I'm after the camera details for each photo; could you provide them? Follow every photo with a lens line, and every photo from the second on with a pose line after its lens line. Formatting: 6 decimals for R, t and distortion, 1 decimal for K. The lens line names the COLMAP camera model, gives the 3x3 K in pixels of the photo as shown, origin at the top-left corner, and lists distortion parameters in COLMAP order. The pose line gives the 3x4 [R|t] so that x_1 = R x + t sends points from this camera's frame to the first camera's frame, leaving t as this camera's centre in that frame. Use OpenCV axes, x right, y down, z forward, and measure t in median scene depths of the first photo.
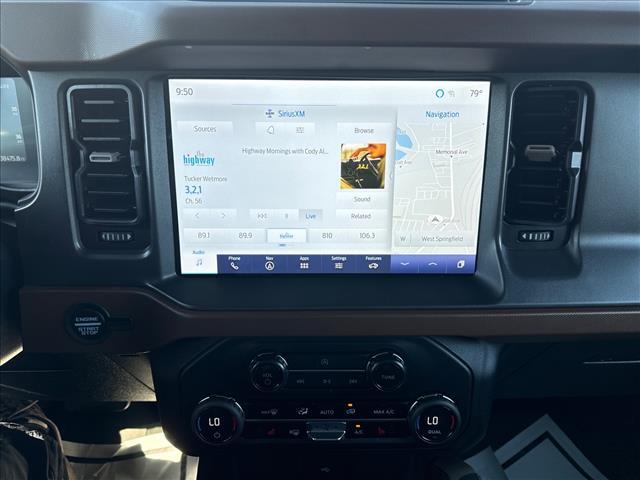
lens RADIAL K [[507.9, 0, 320.0], [0, 507.9, 240.0], [0, 0, 1]] dist [0.059999, -0.001750]
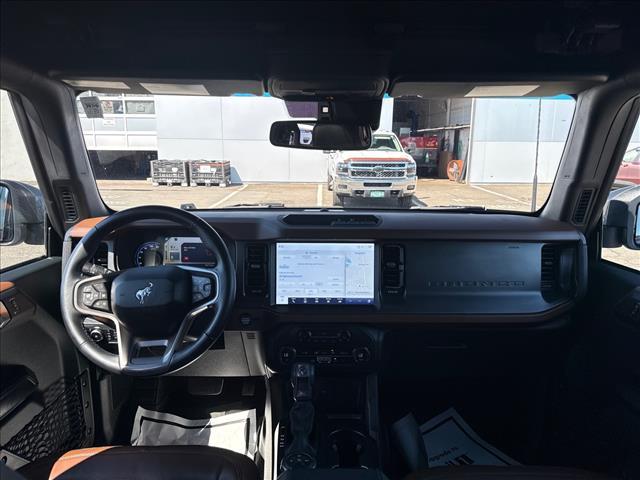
lens RADIAL K [[507.9, 0, 320.0], [0, 507.9, 240.0], [0, 0, 1]] dist [0.059999, -0.001750]
pose [[0.999981, 0.001502, -0.005985, 0.005252], [-0.002537, 0.984218, -0.176941, 0.225875], [0.005625, 0.176953, 0.984203, -2.033967]]
